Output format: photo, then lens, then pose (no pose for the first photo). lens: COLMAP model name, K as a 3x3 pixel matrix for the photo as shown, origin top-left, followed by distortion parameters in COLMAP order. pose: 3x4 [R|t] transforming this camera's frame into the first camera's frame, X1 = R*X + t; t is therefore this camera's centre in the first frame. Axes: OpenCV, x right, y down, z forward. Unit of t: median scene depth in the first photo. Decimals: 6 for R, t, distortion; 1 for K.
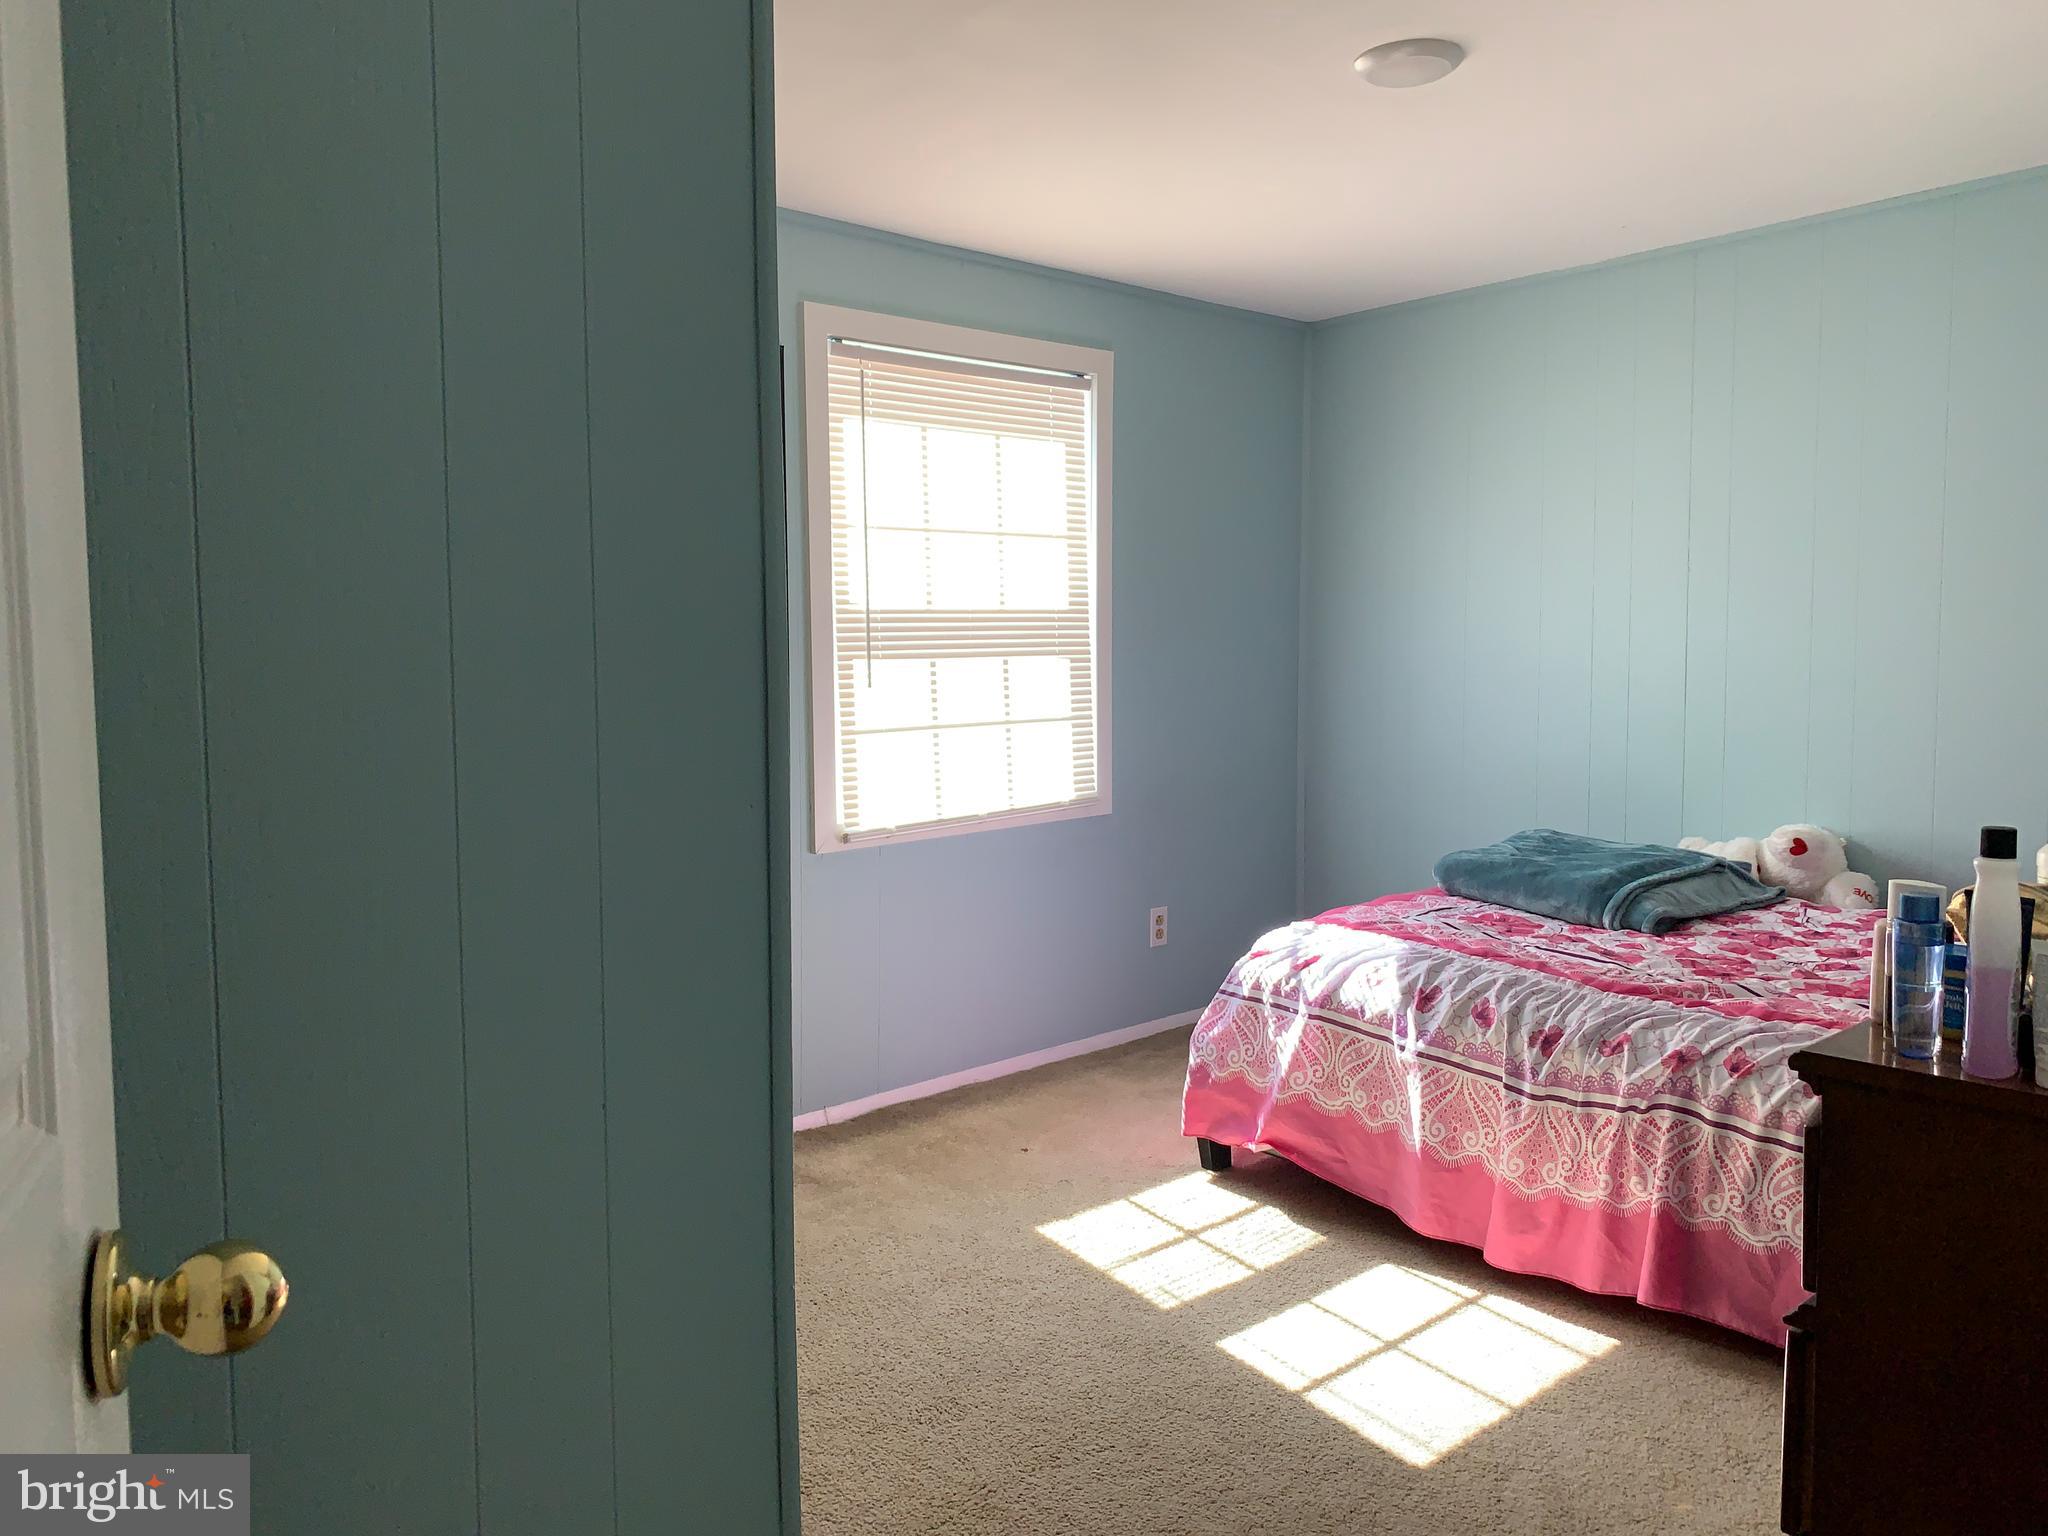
lens RADIAL K [[1585.4, 0, 1028.4], [0, 1585.4, 766.9], [0, 0, 1]] dist [0.022242, -0.043614]
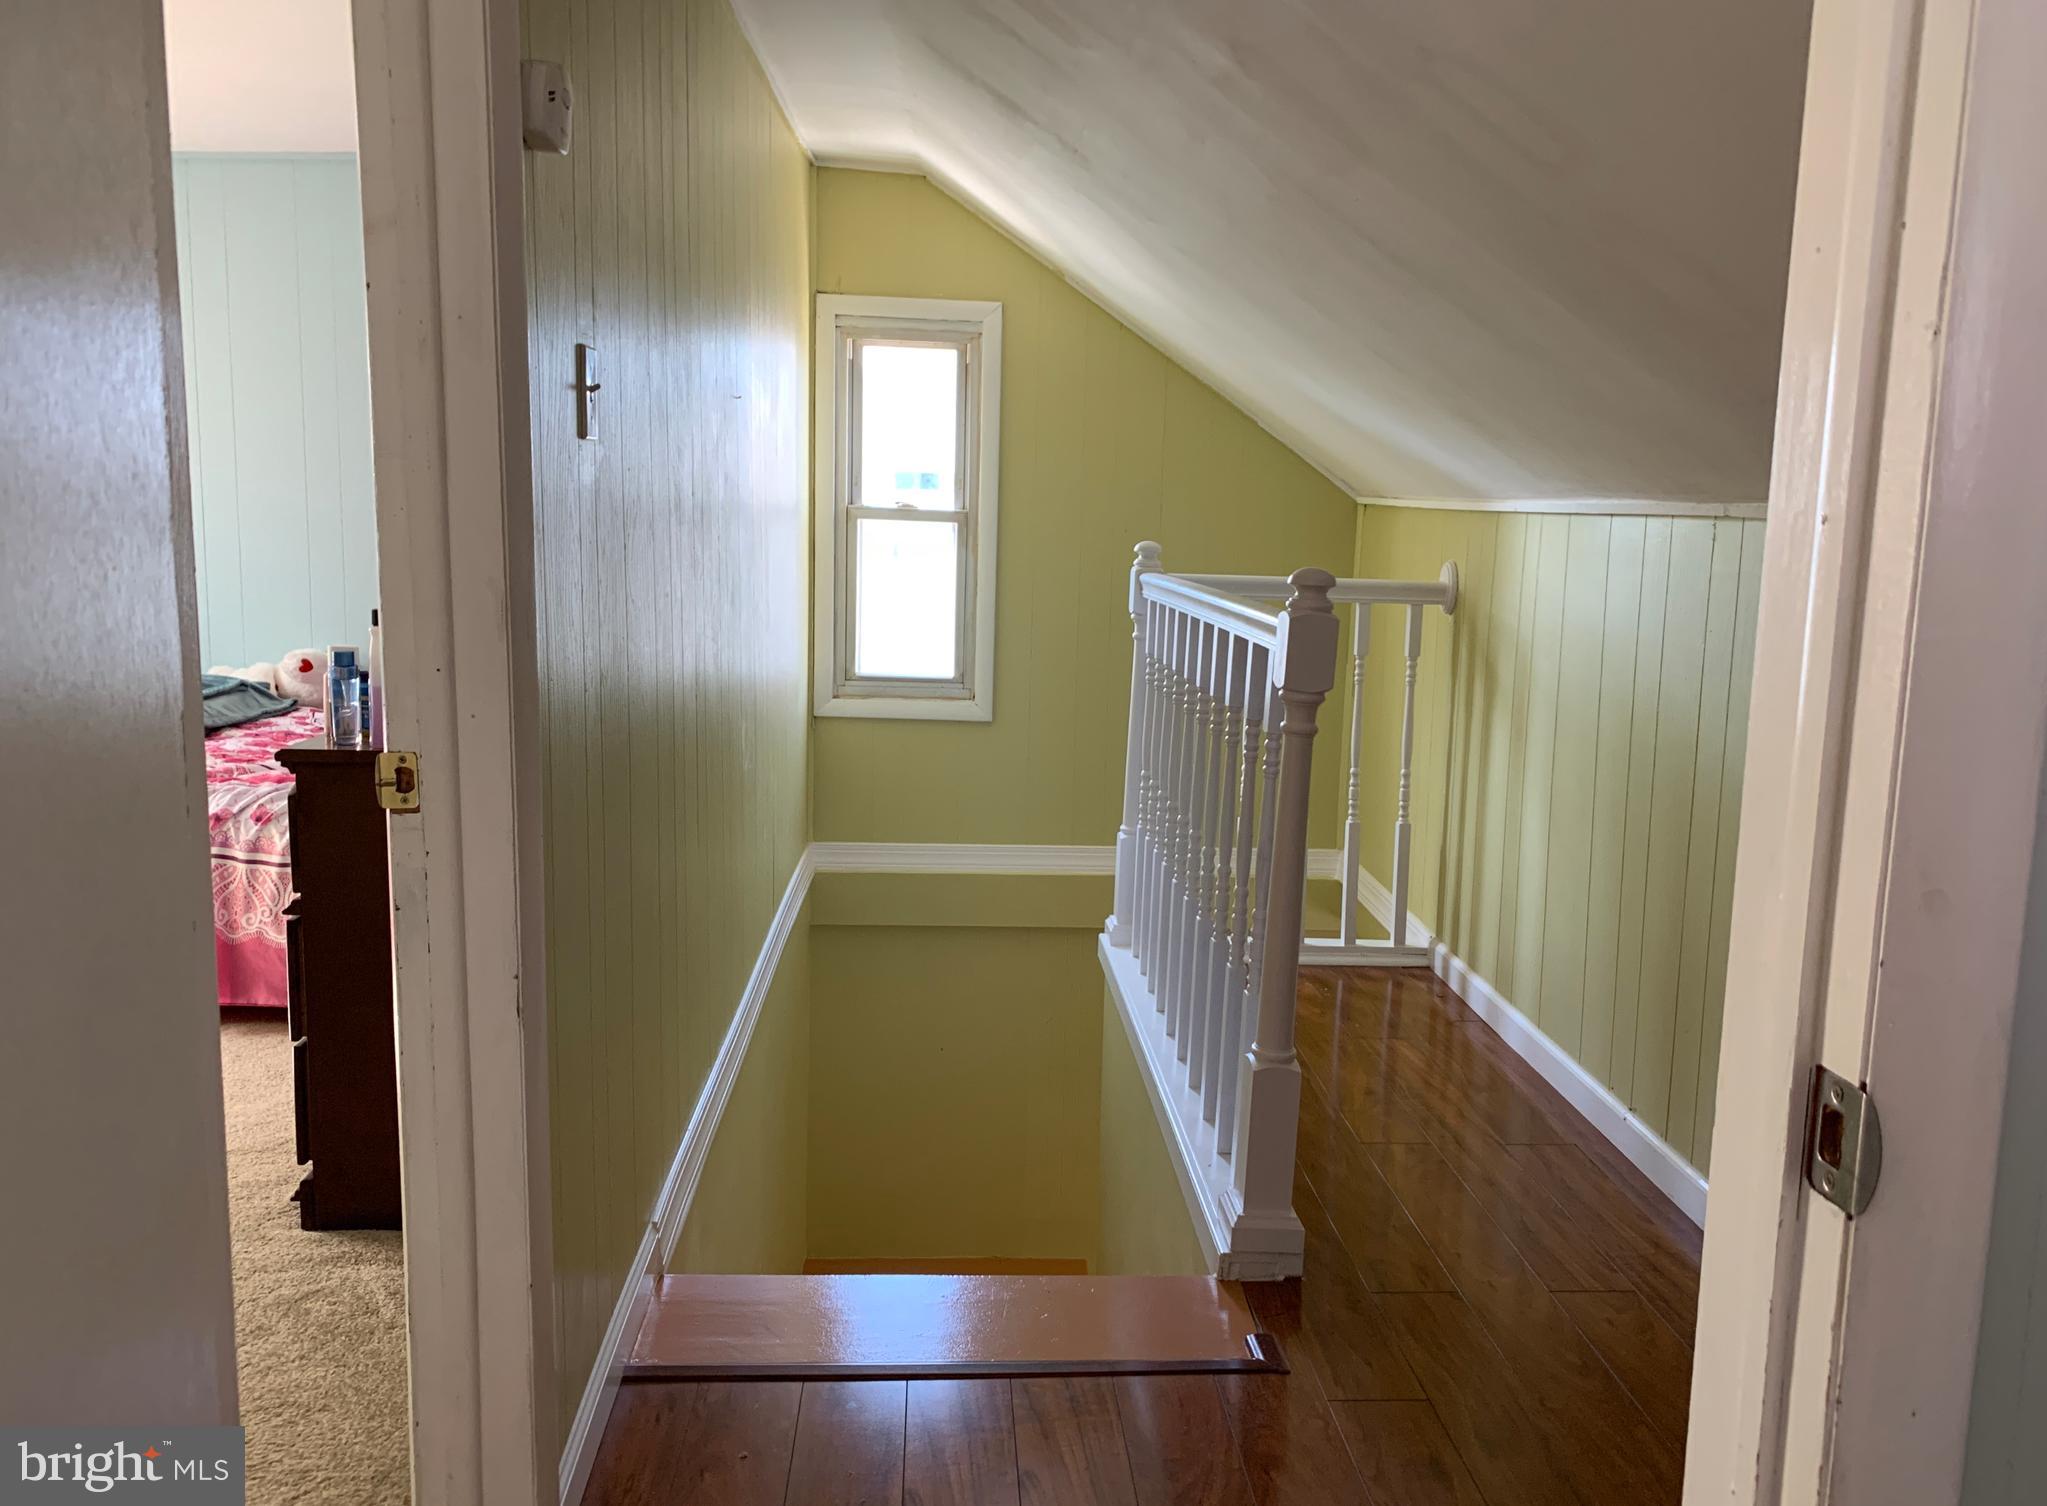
lens RADIAL K [[1584.6, 0, 1028.0], [0, 1584.6, 746.6], [0, 0, 1]] dist [0.022242, -0.043614]
pose [[0.651257, -0.085151, 0.754065, -0.131862], [0.029467, 0.995773, 0.086996, 0.028413], [-0.758285, -0.034437, 0.651013, -0.344387]]
